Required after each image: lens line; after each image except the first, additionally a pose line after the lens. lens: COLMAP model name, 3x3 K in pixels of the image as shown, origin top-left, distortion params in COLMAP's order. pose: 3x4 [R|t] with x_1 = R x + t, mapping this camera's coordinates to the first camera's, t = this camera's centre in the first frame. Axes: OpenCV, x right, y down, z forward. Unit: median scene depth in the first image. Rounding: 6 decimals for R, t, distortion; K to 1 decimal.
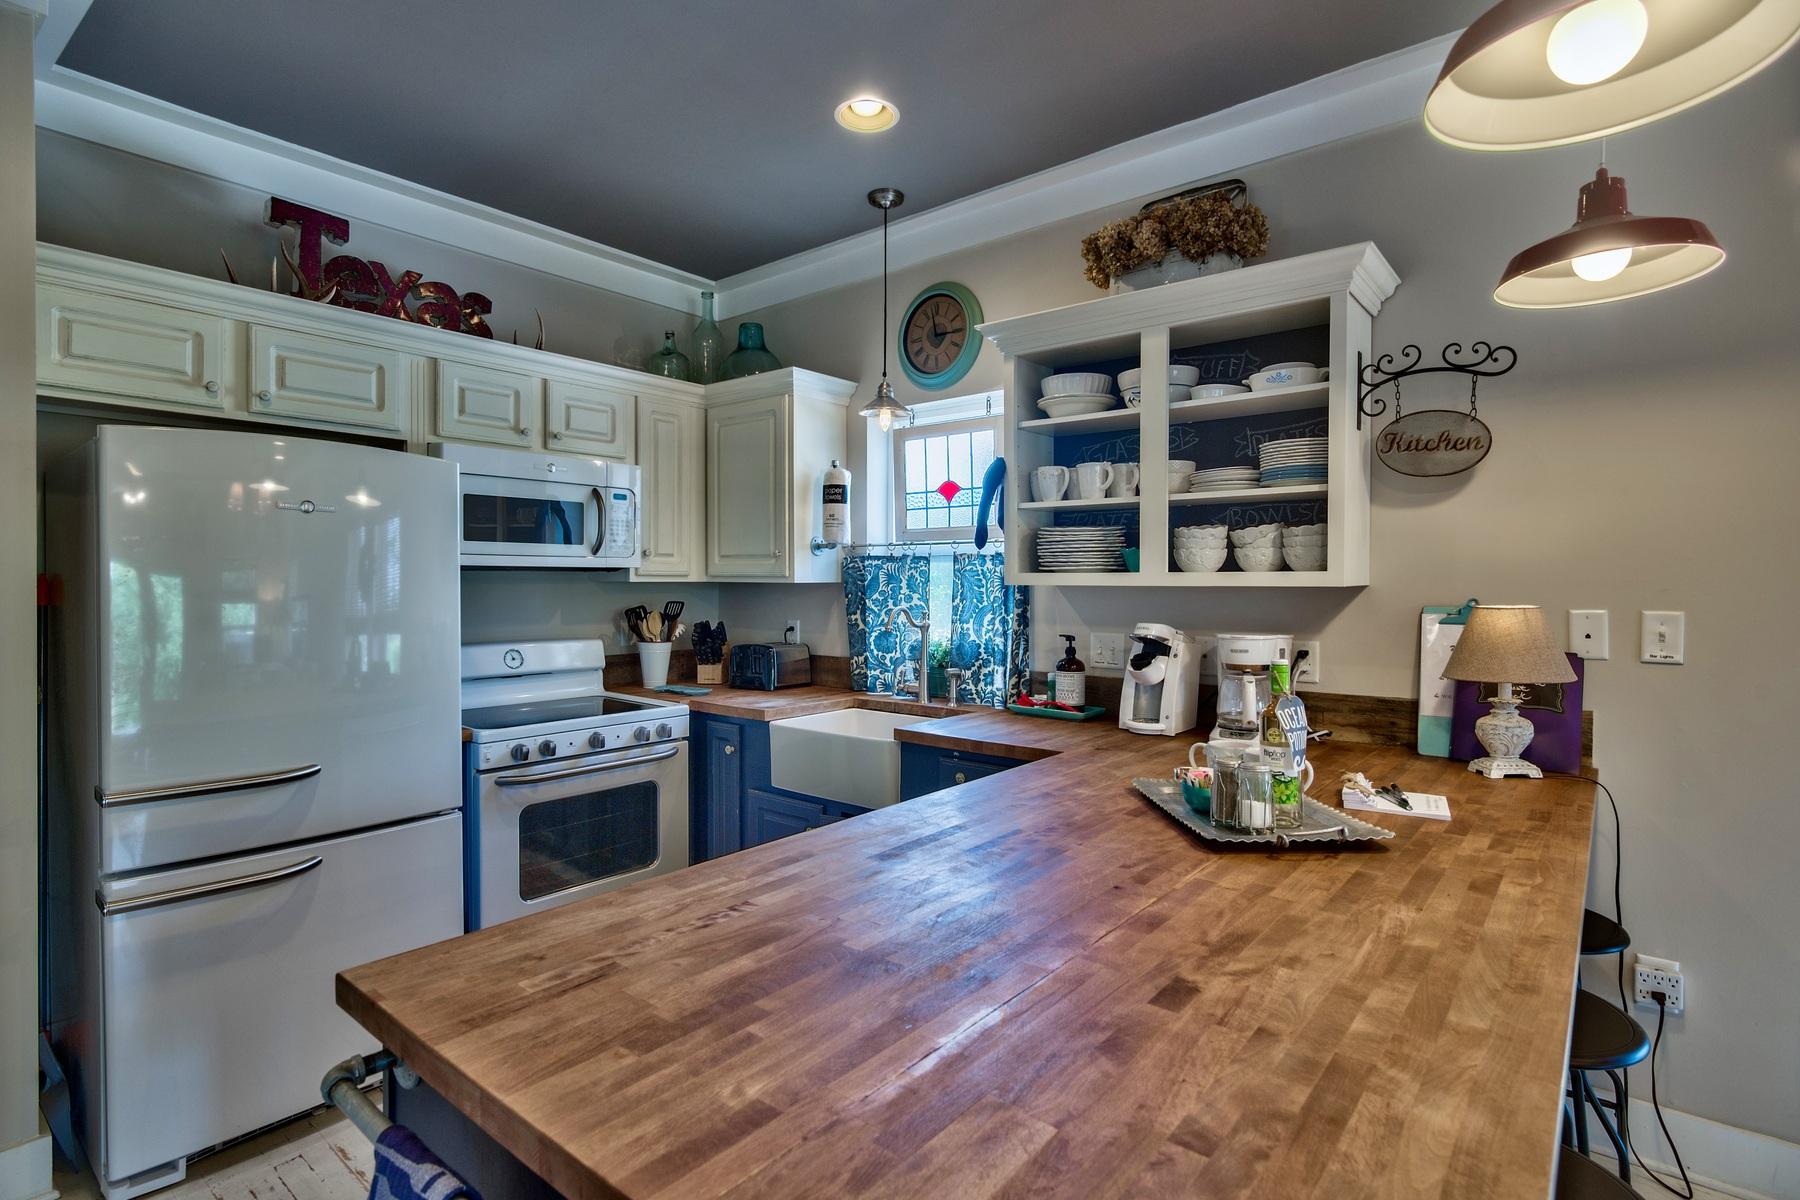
lens RADIAL K [[886.6, 0, 902.3], [0, 886.6, 594.9], [0, 0, 1]] dist [0.005913, 0.000471]
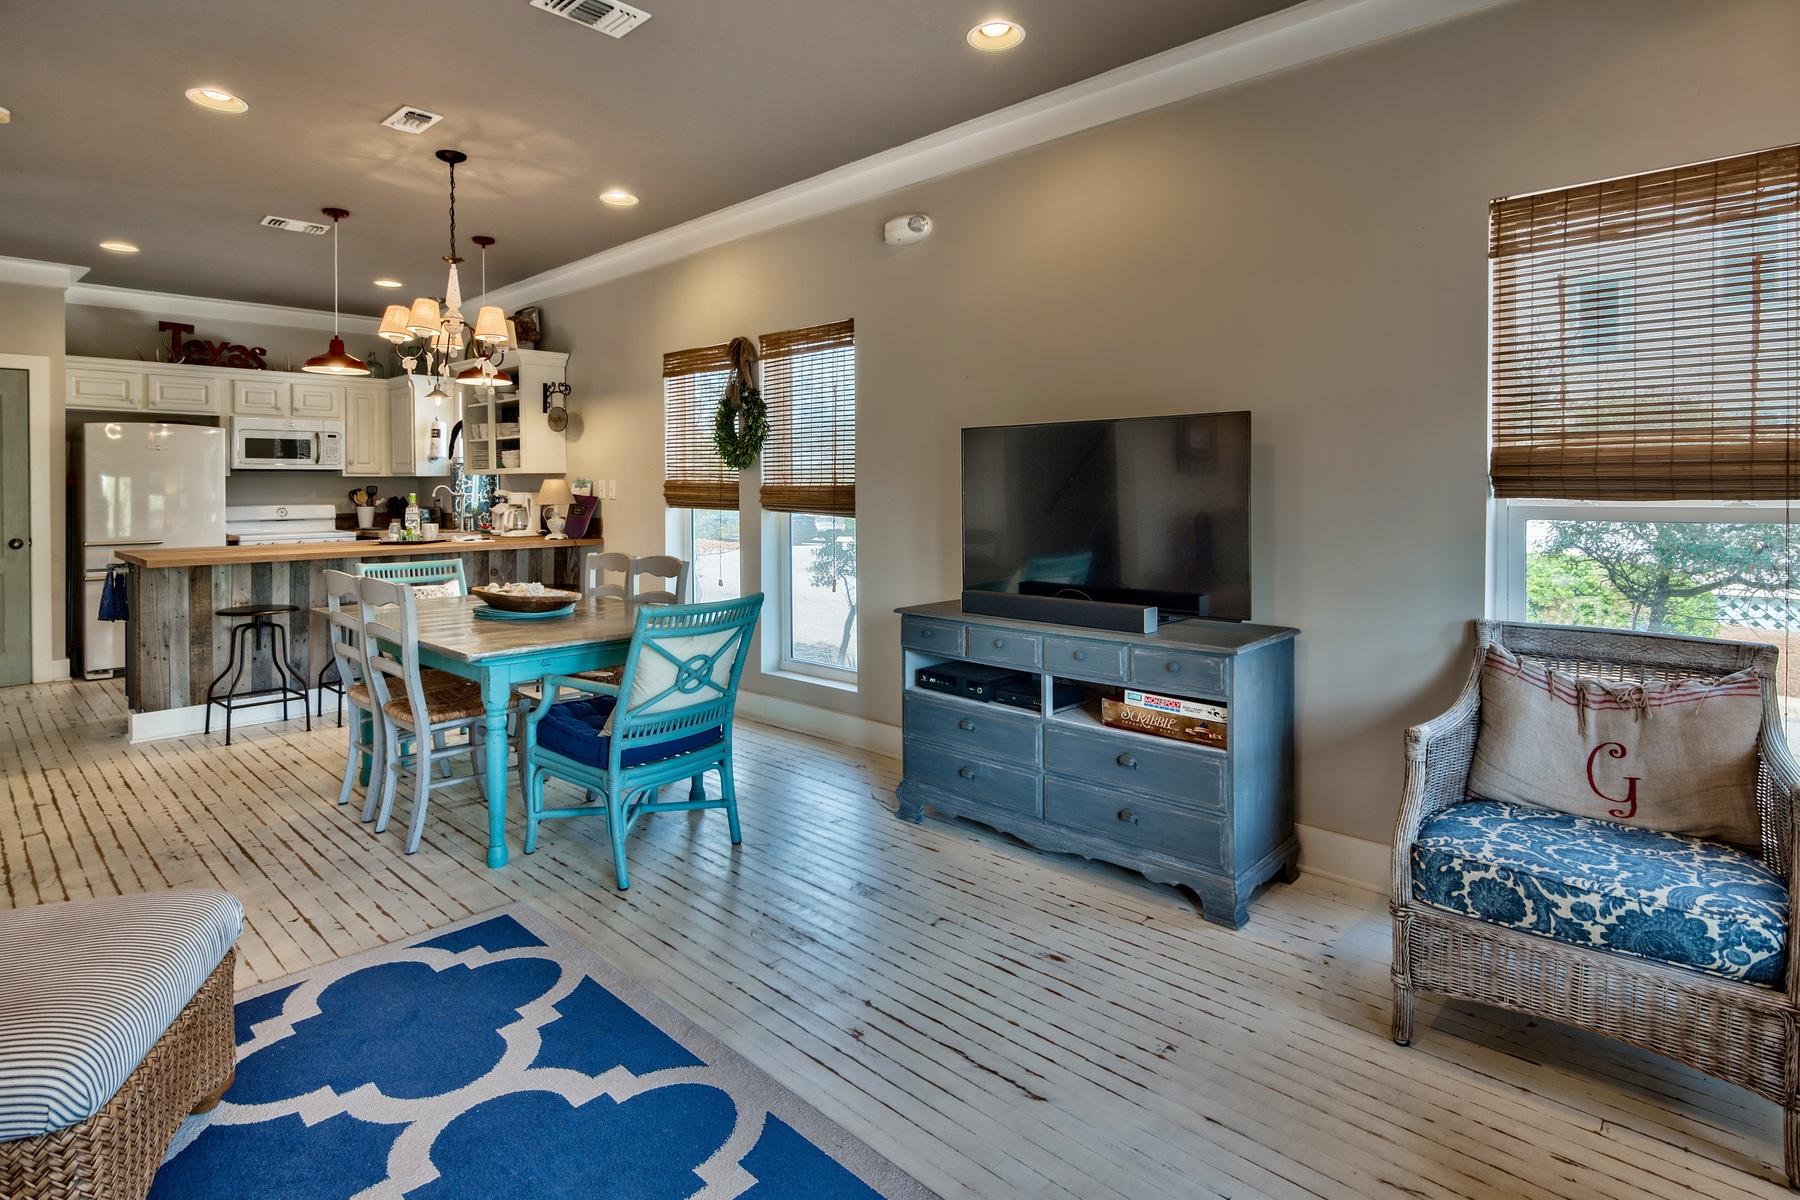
lens RADIAL K [[886.6, 0, 872.5], [0, 886.6, 496.4], [0, 0, 1]] dist [0.005913, 0.000471]
pose [[0.996617, -0.005770, -0.081981, 1.318154], [0.005503, 0.999979, -0.003484, 0.055884], [0.081999, 0.003021, 0.996628, -1.172184]]
